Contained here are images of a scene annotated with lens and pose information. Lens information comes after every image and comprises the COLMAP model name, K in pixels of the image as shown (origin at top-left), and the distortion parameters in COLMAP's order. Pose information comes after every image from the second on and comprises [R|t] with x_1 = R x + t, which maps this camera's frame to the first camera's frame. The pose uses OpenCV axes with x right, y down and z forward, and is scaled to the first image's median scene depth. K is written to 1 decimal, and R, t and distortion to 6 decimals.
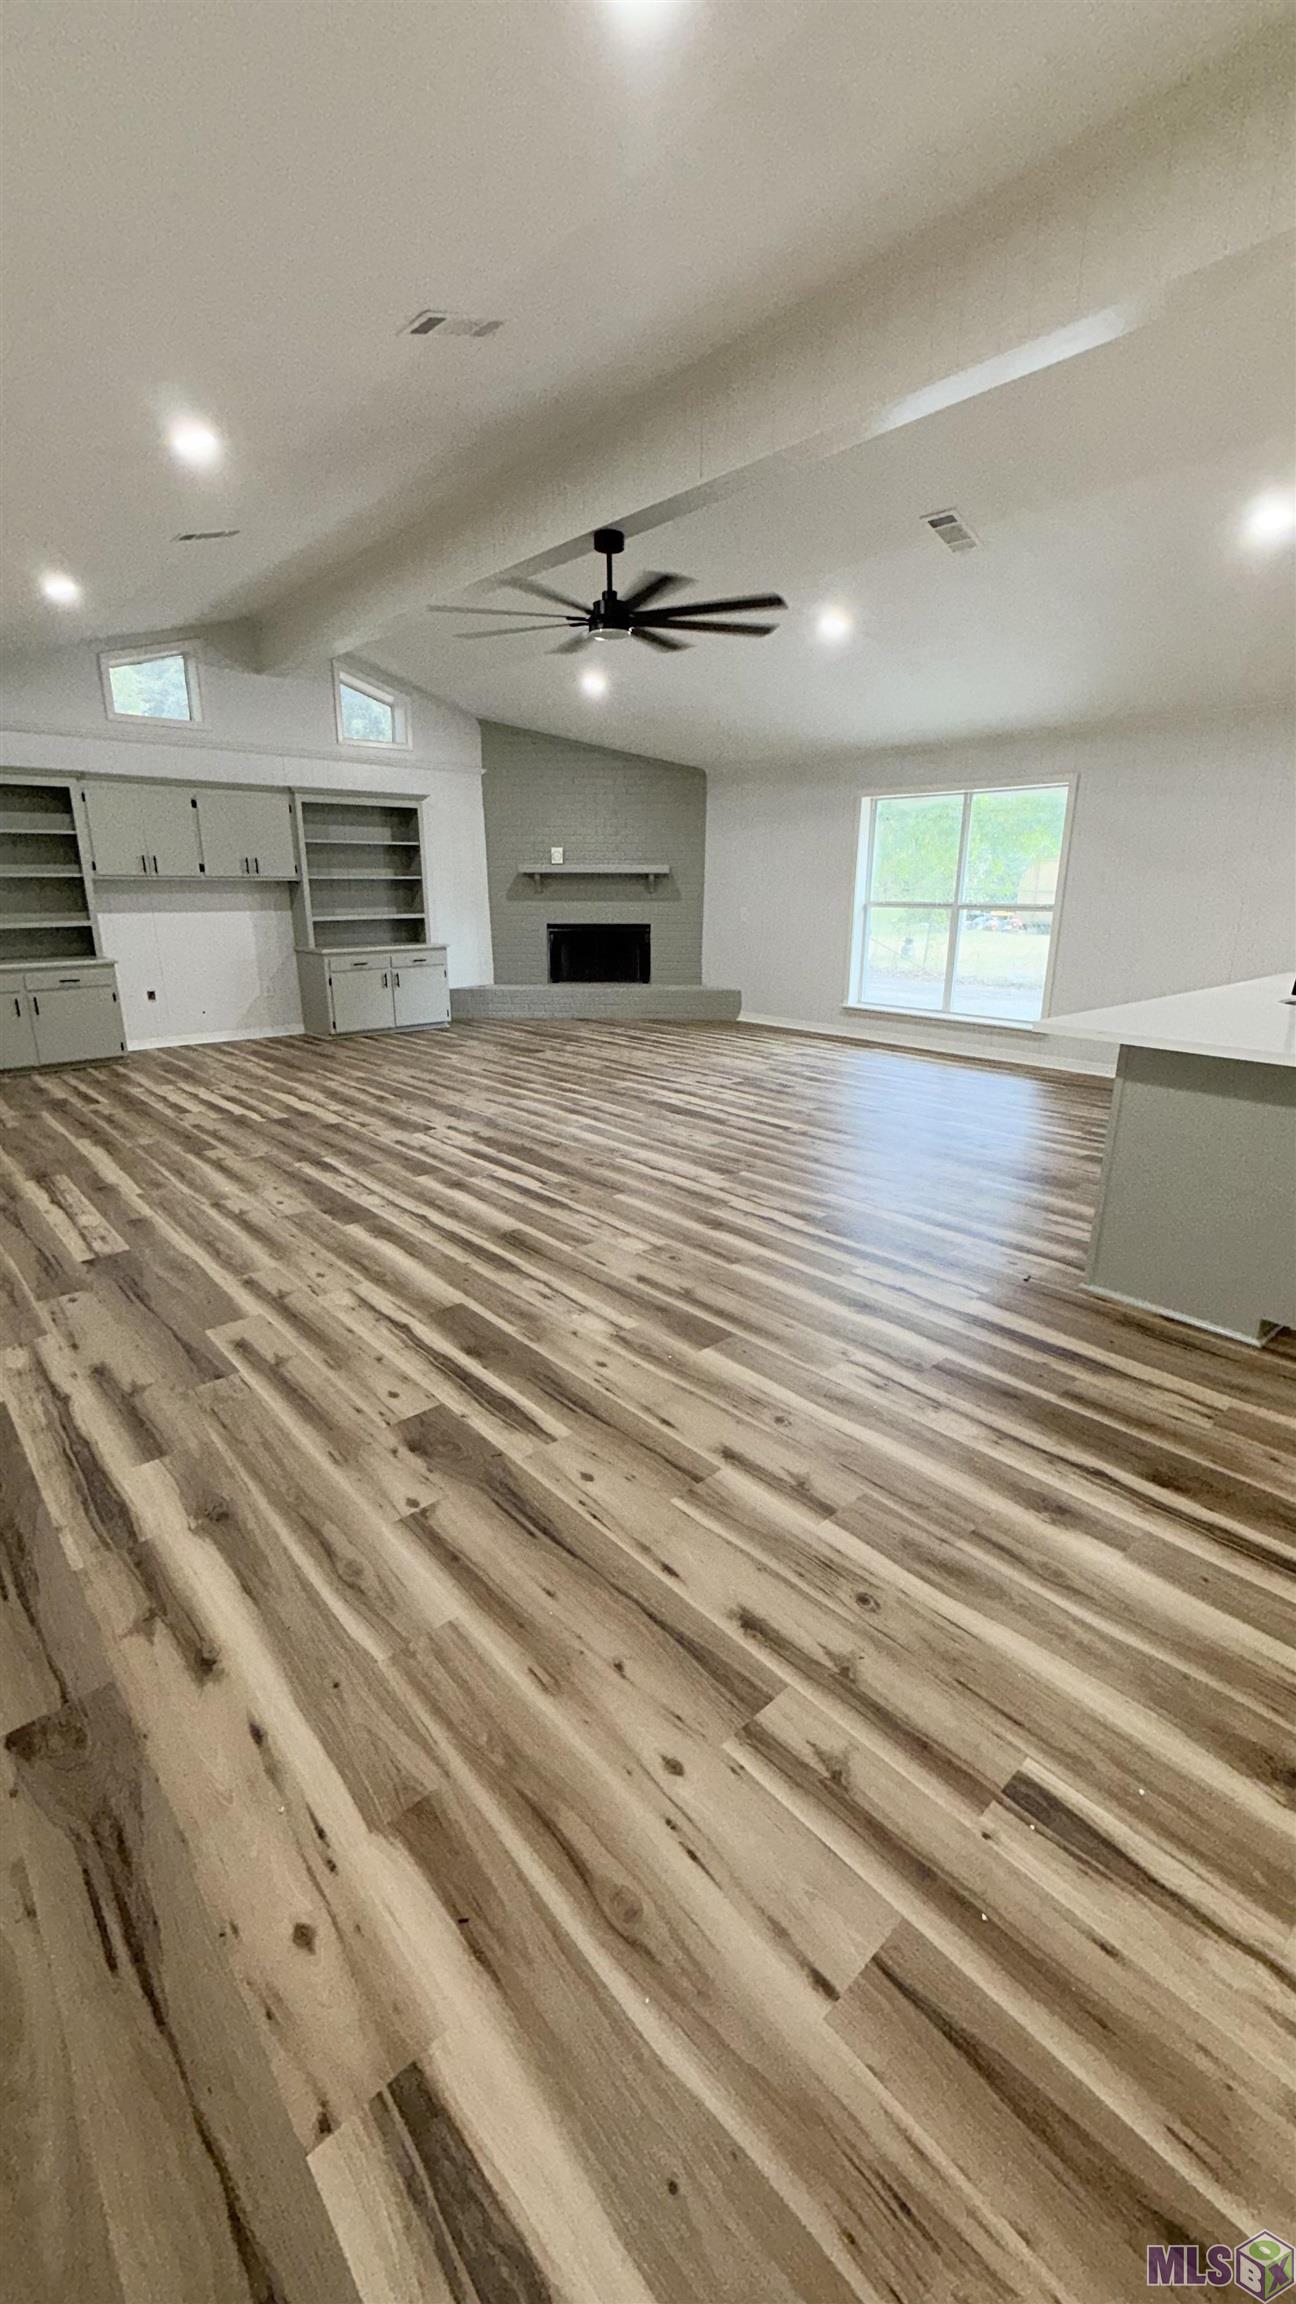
lens RADIAL K [[914.0, 0, 640.1], [0, 914.0, 1145.8], [0, 0, 1]] dist [0.000642, 0.000271]
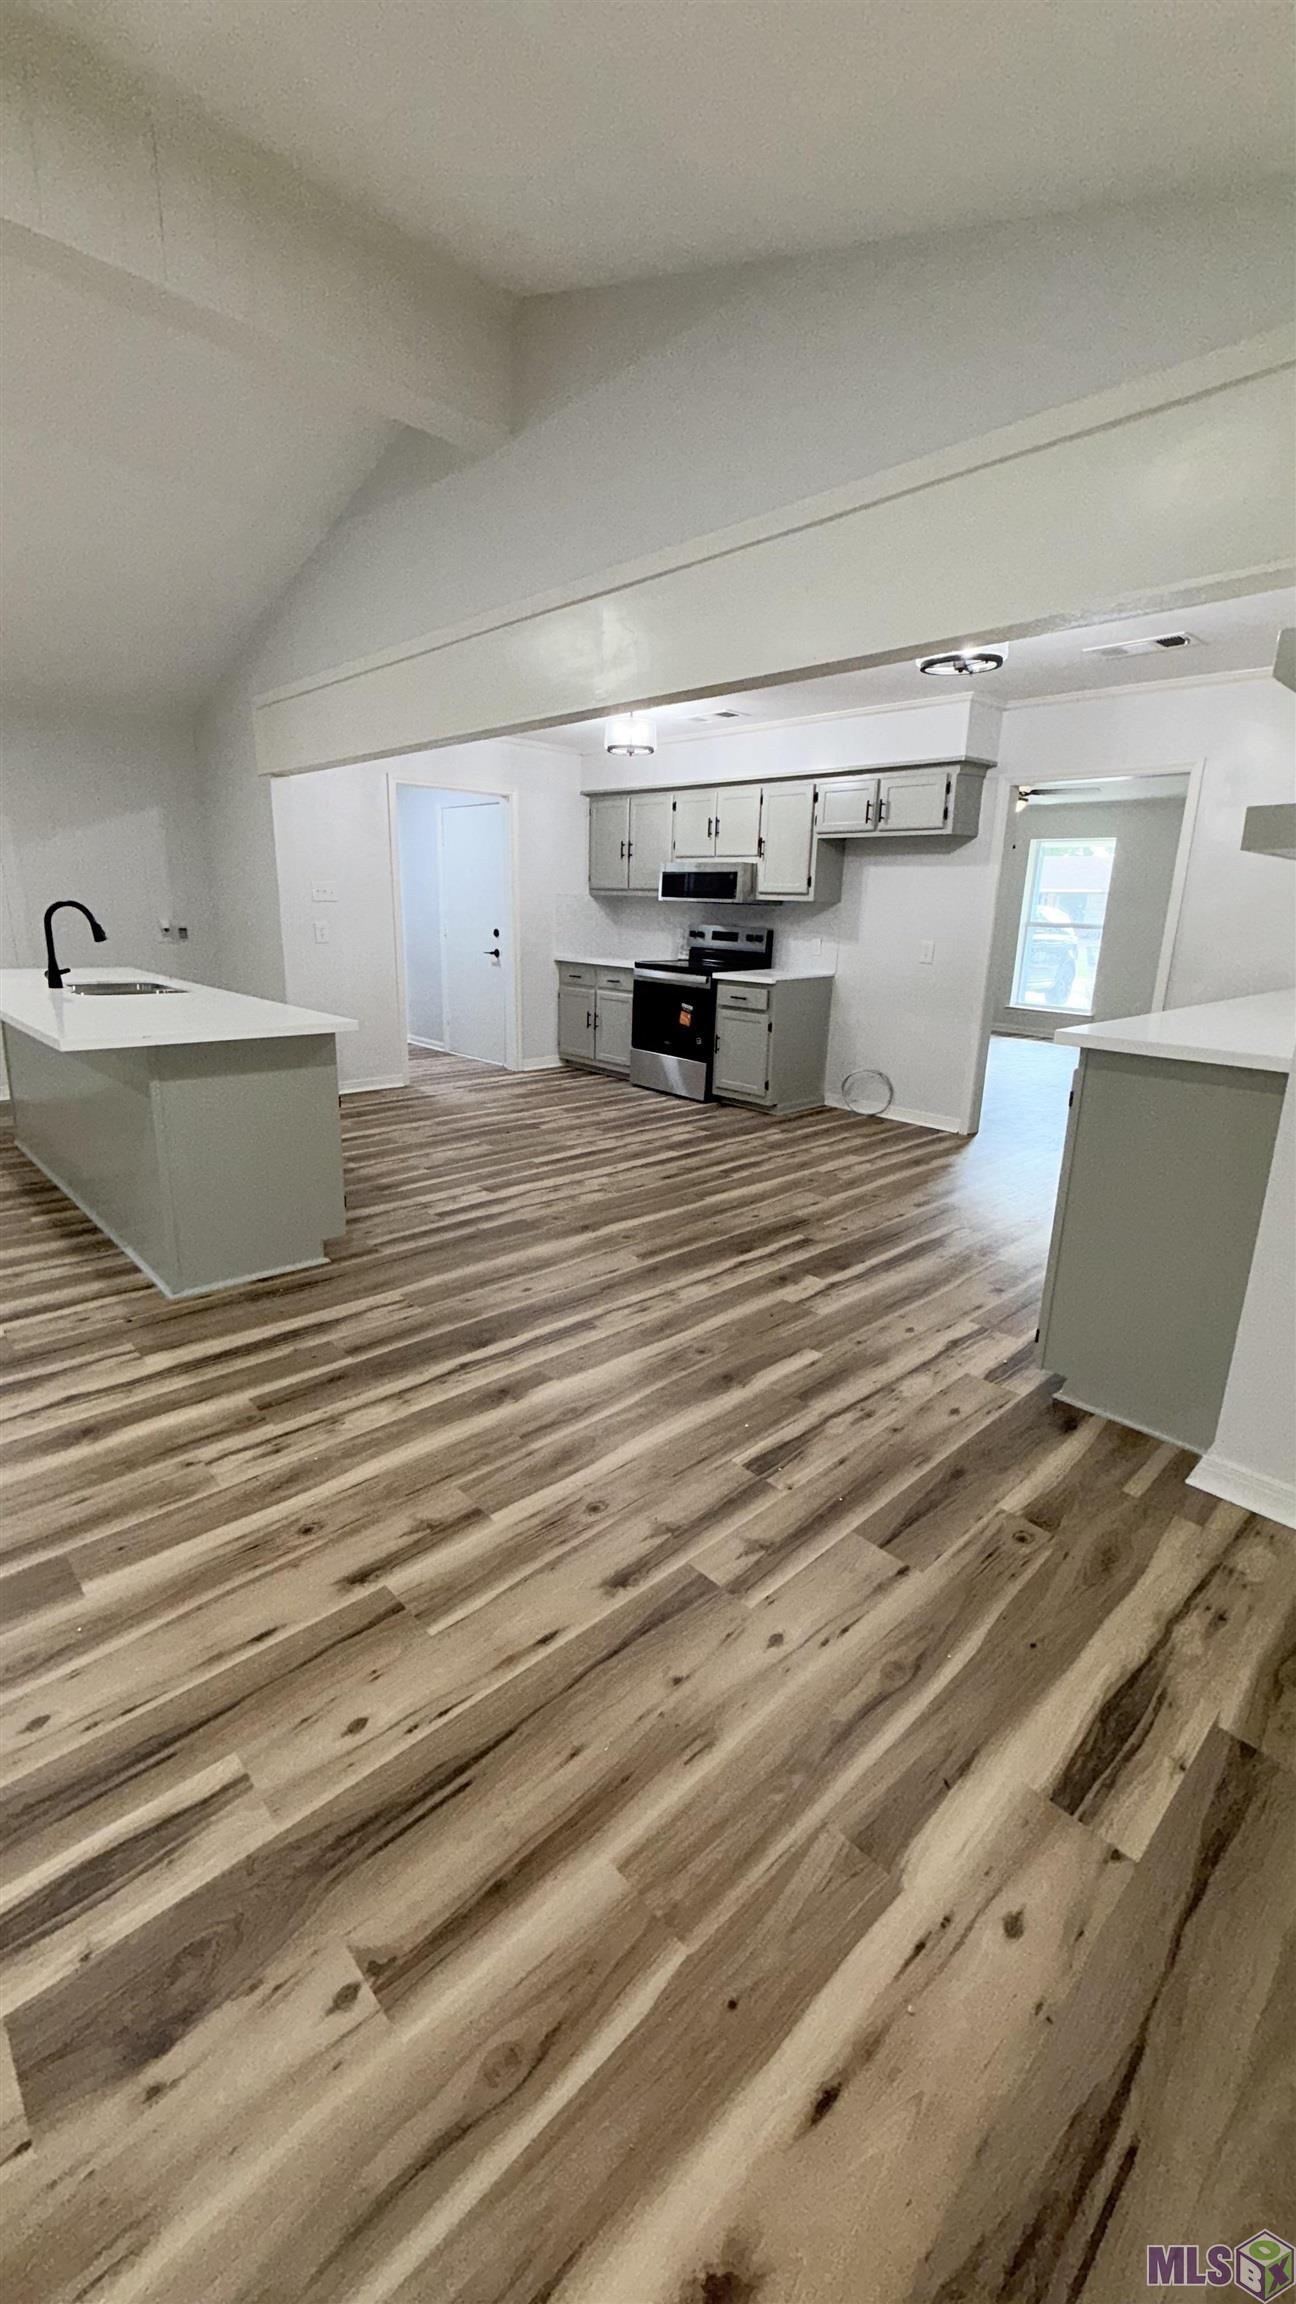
lens RADIAL K [[918.6, 0, 647.1], [0, 918.6, 1146.8], [0, 0, 1]] dist [0.001317, -0.000078]
pose [[-0.036335, -0.262919, 0.964133, -0.302261], [0.251051, 0.931430, 0.263462, -0.088304], [-0.967292, 0.251620, 0.032163, 0.309296]]
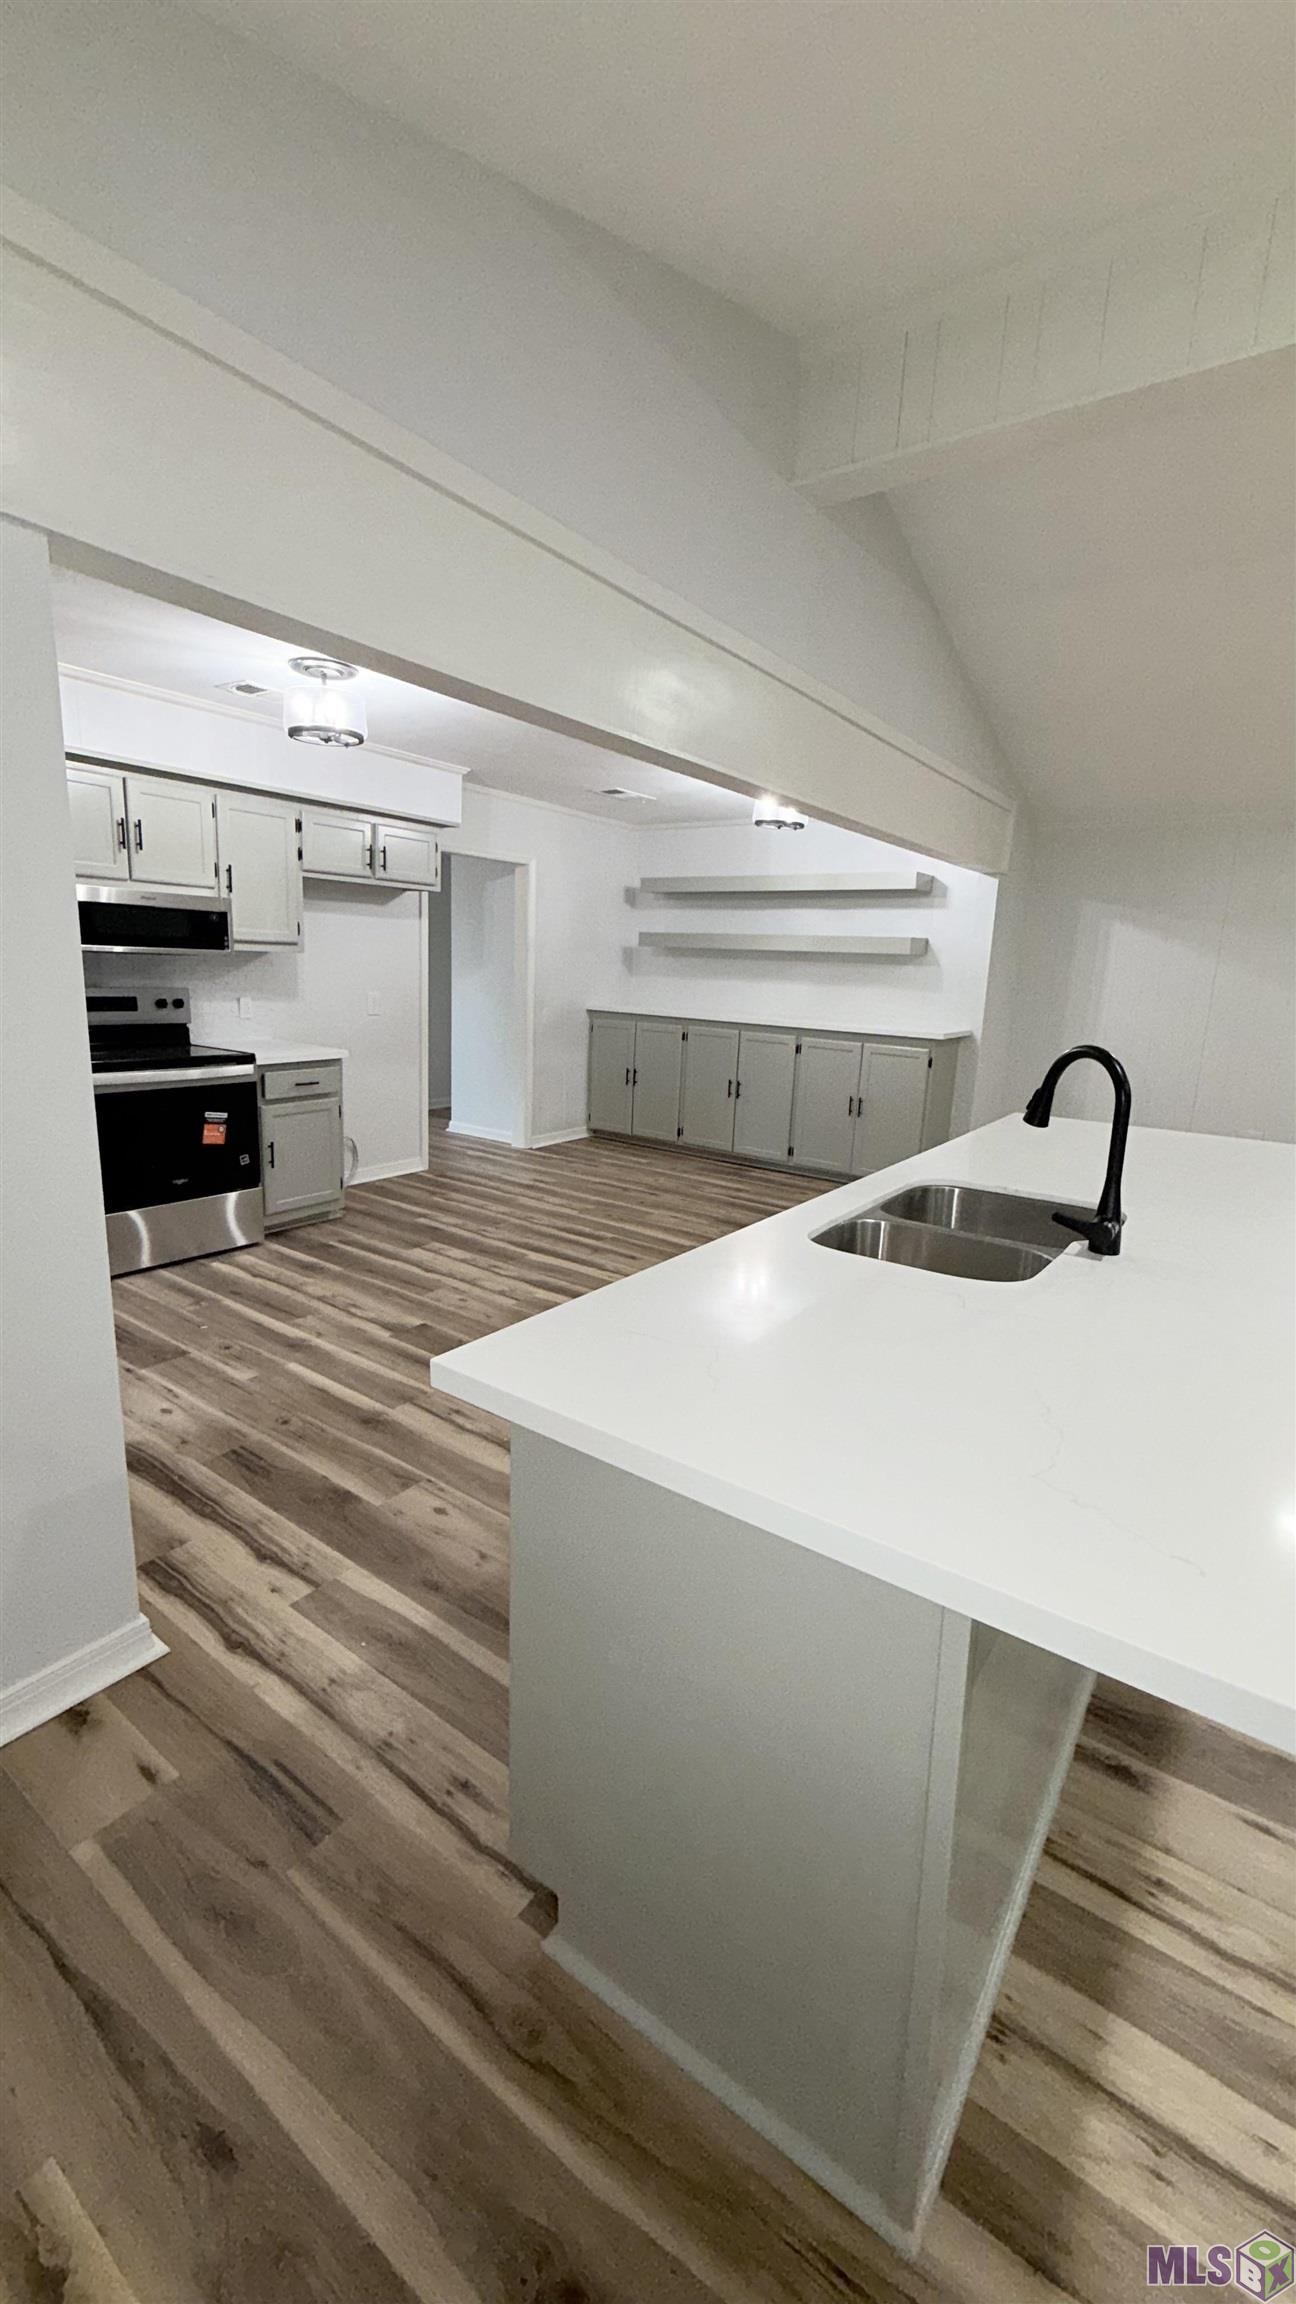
lens RADIAL K [[918.6, 0, 647.1], [0, 918.6, 1146.8], [0, 0, 1]] dist [0.001317, -0.000078]
pose [[-0.972265, 0.003810, -0.233853, 0.882480], [-0.105605, 0.884987, 0.453481, -0.329153], [0.208685, 0.465599, -0.860039, 1.114473]]
